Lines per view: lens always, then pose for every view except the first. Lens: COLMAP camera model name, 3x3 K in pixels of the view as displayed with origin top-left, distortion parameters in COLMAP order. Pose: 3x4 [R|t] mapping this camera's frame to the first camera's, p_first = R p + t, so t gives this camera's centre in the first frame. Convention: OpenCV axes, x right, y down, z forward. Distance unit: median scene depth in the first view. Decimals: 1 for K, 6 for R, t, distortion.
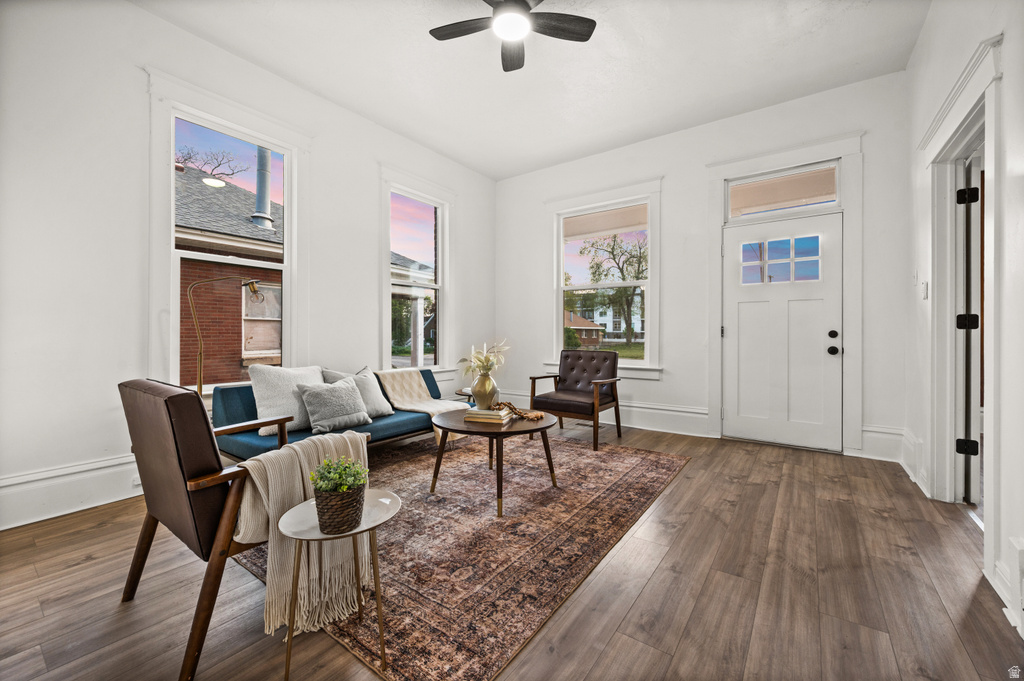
lens RADIAL K [[411.6, 0, 514.6], [0, 411.6, 333.2], [0, 0, 1]] dist [0.000192, -0.000475]
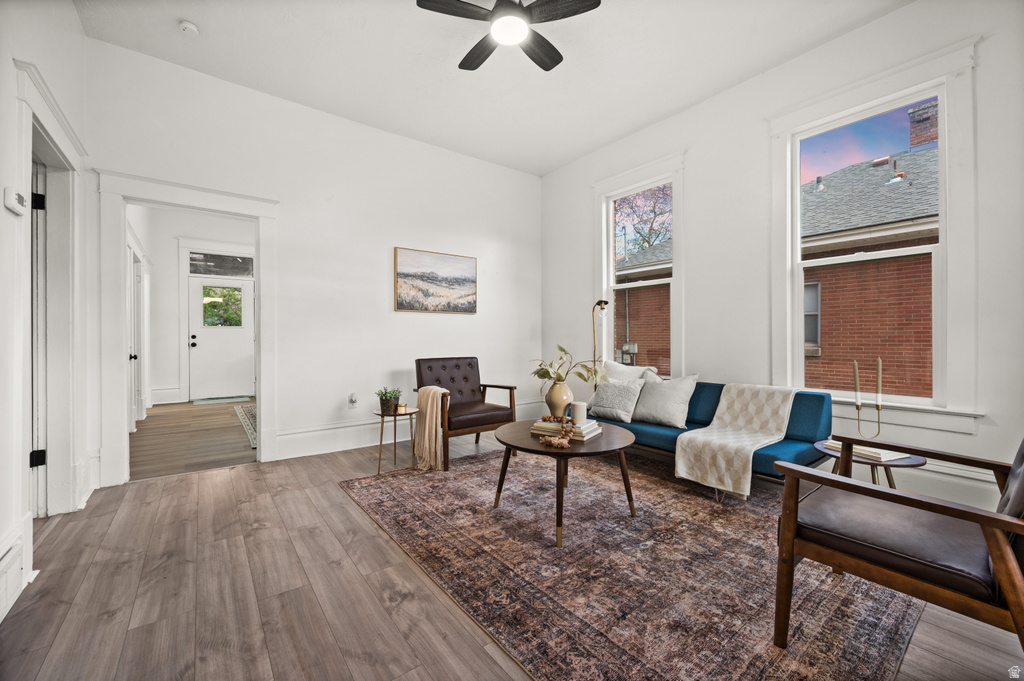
lens RADIAL K [[411.6, 0, 517.9], [0, 411.6, 340.3], [0, 0, 1]] dist [0.000192, -0.000475]
pose [[-0.290344, 0.004796, -0.956910, 0.954979], [0.003872, 0.999985, 0.003837, 0.000153], [0.956915, -0.002591, -0.290358, 1.329676]]
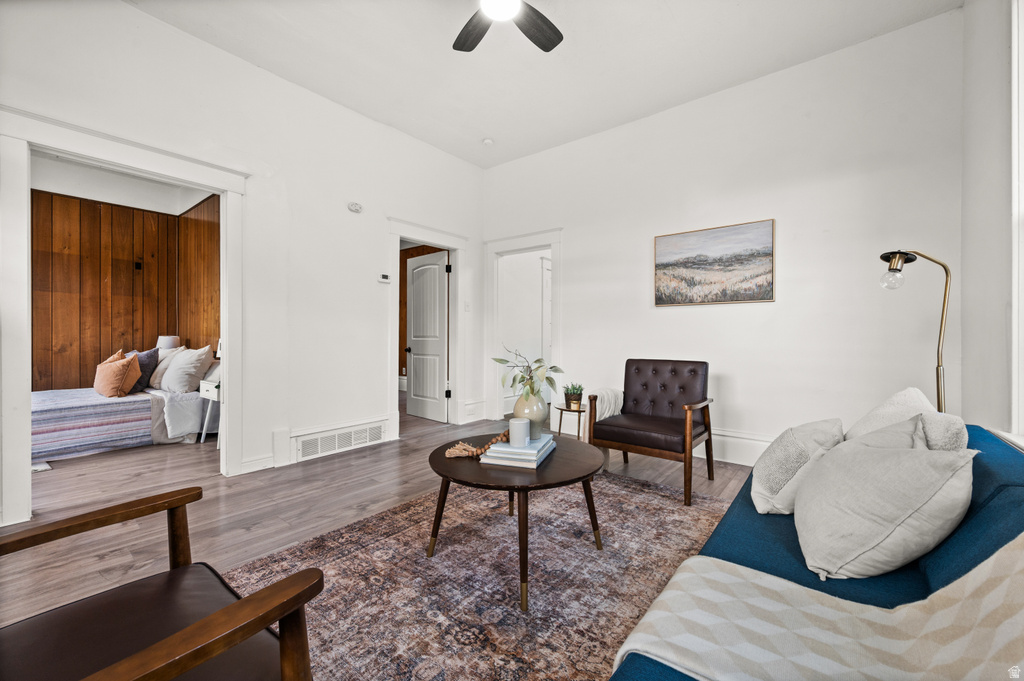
lens RADIAL K [[411.6, 0, 511.3], [0, 411.6, 343.1], [0, 0, 1]] dist [0.000192, -0.000475]
pose [[-0.998243, -0.003933, 0.059123, -0.091791], [-0.003064, 0.999886, 0.014775, 0.000368], [-0.059174, 0.014568, -0.998141, 1.954420]]
